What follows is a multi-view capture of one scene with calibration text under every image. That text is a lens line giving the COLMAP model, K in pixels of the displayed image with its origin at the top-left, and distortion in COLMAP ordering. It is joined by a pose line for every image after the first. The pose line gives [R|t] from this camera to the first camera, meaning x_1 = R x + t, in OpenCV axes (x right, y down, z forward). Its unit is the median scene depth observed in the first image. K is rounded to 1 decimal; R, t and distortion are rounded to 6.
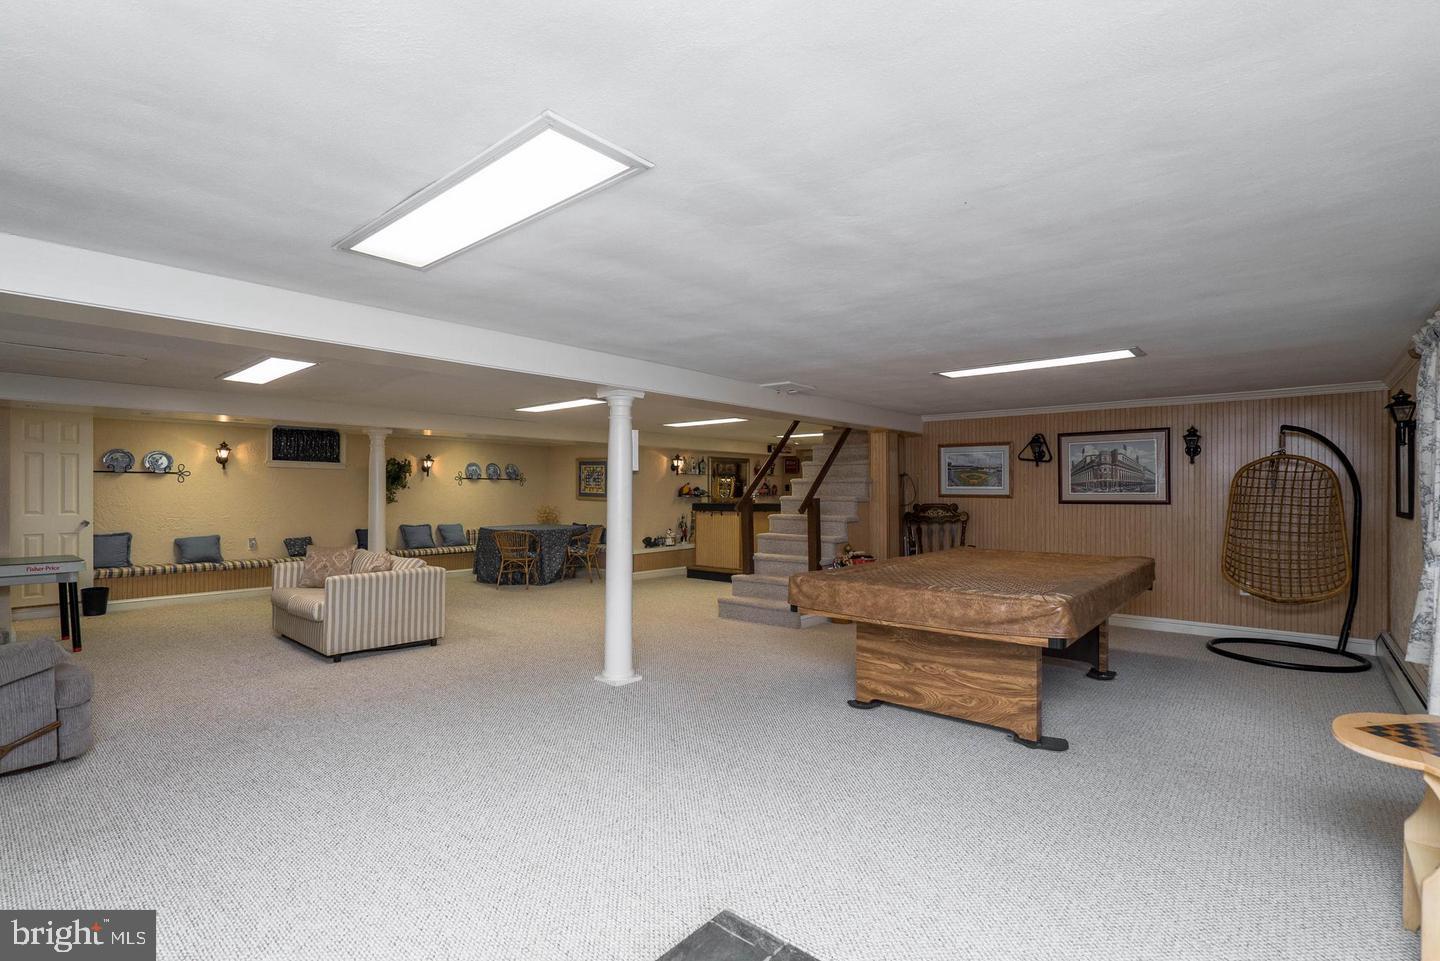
lens RADIAL K [[656.5, 0, 707.0], [0, 656.5, 485.5], [0, 0, 1]] dist [-0.003484, -0.001327]
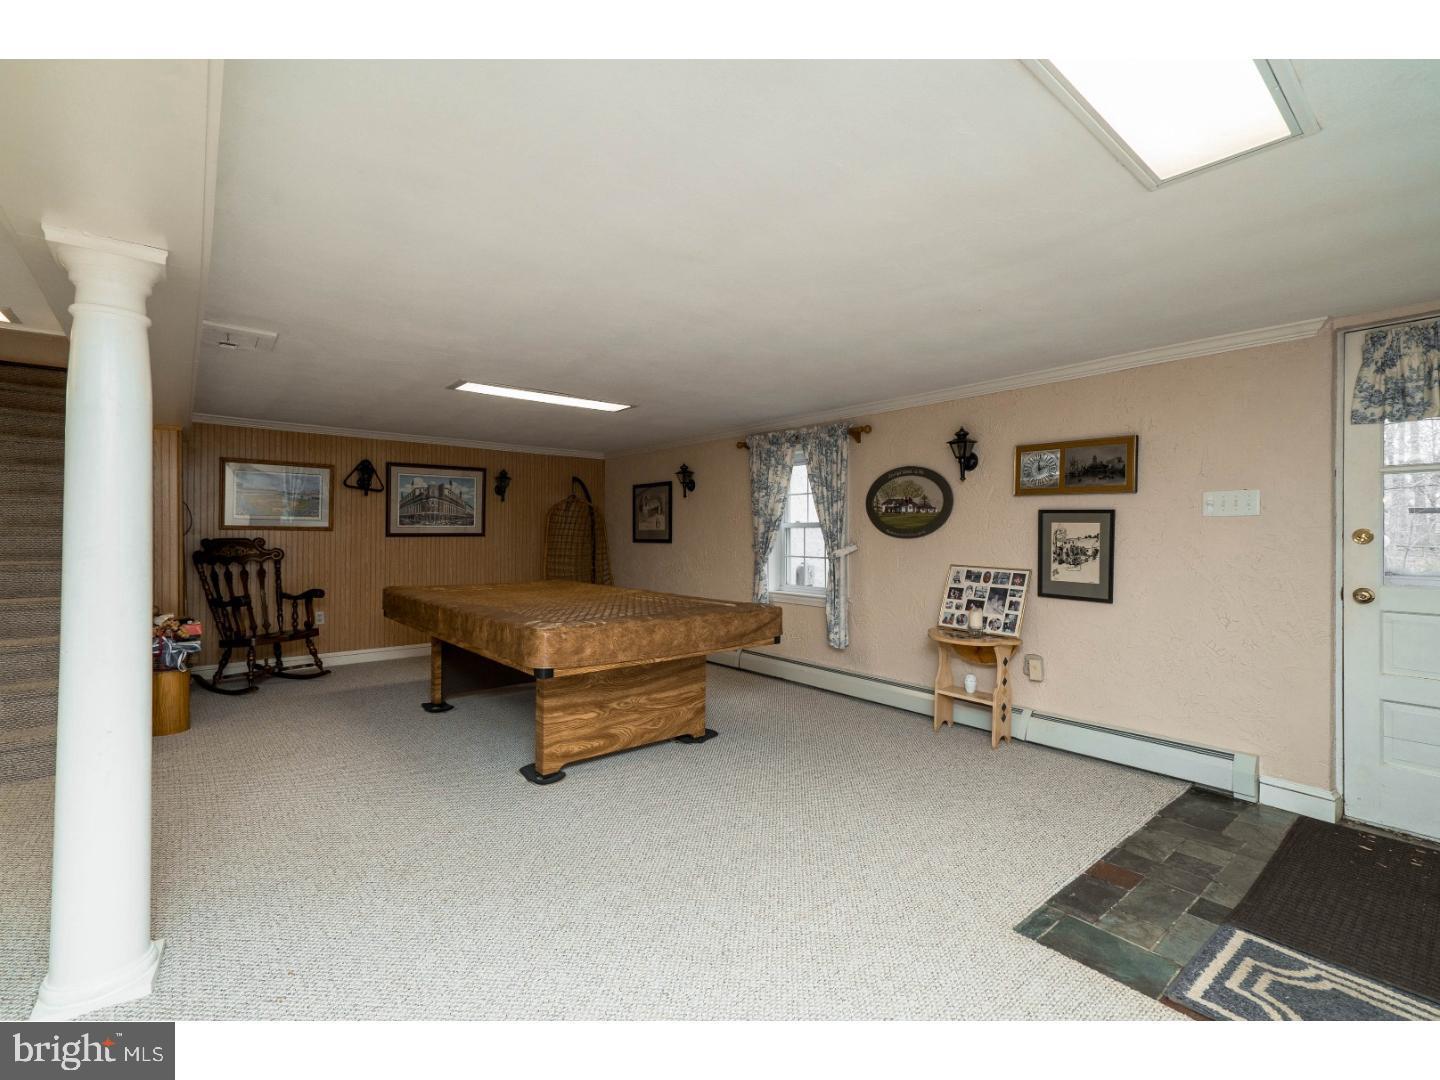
lens RADIAL K [[650.8, 0, 705.4], [0, 650.8, 536.0], [0, 0, 1]] dist [-0.001564, 0.001034]
pose [[0.163308, -0.002718, 0.986571, -0.443020], [-0.015291, 0.999869, 0.005286, 0.021146], [-0.986457, -0.015949, 0.163246, 0.565879]]
